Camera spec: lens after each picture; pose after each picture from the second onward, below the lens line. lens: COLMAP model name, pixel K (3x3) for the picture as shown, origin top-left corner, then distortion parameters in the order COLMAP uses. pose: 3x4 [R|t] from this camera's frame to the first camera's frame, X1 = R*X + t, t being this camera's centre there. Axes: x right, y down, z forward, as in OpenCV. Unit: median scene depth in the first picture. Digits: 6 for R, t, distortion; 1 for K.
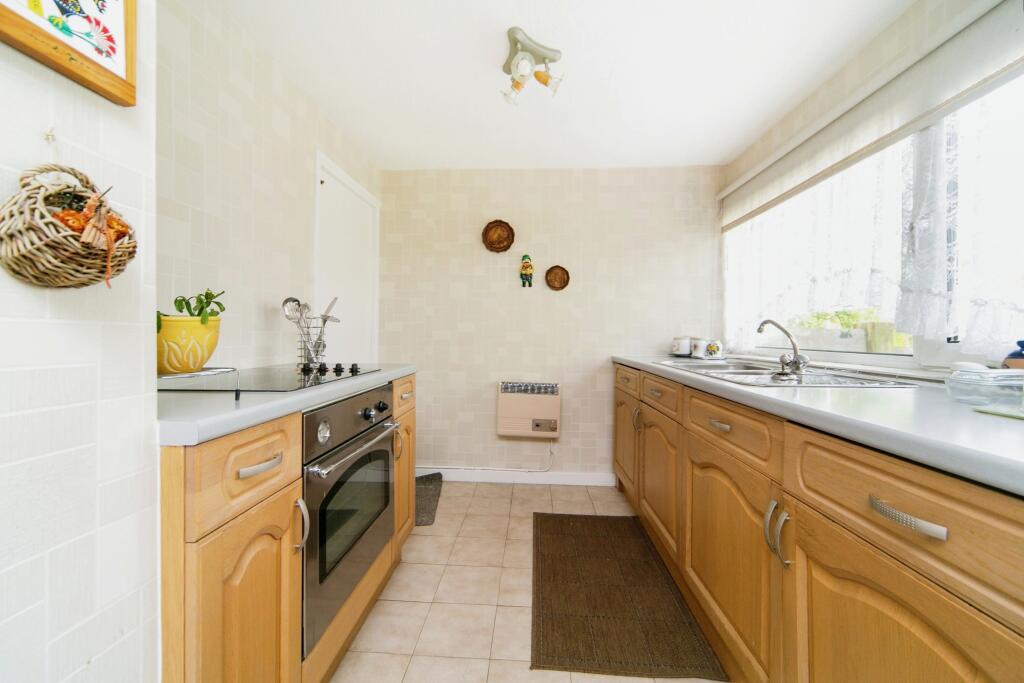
lens RADIAL K [[396.2, 0, 511.8], [0, 396.2, 335.0], [0, 0, 1]] dist [-0.001391, -0.000114]
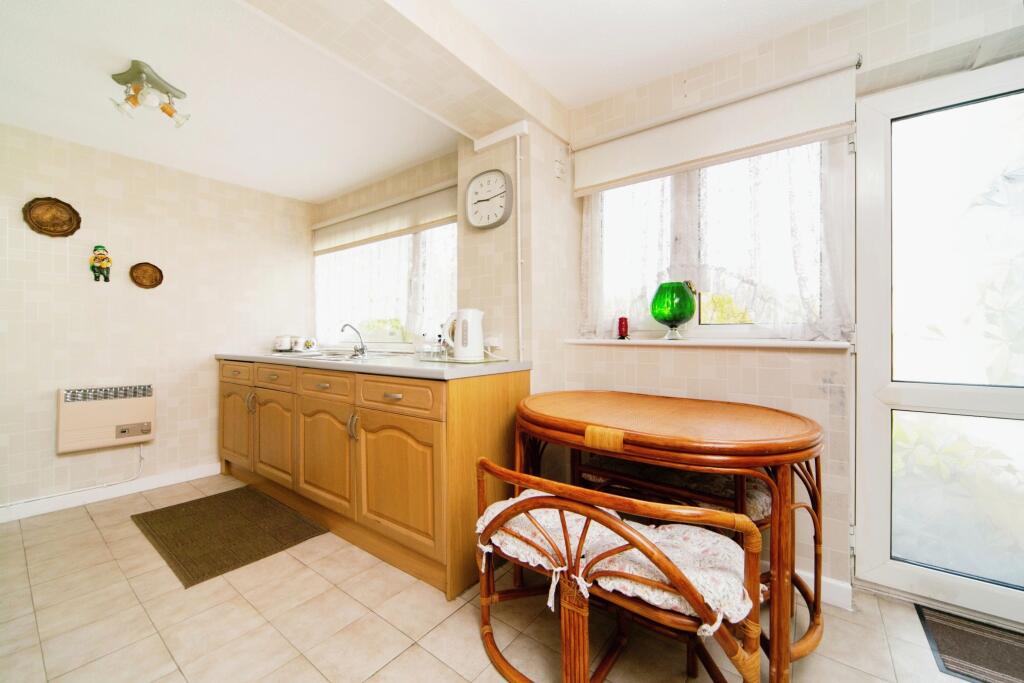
lens RADIAL K [[396.2, 0, 511.8], [0, 396.2, 335.0], [0, 0, 1]] dist [-0.001391, -0.000114]
pose [[0.562301, -0.006968, 0.826903, -0.209308], [0.007504, 0.999966, 0.003324, 0.004555], [-0.826899, 0.004336, 0.562334, -0.312060]]
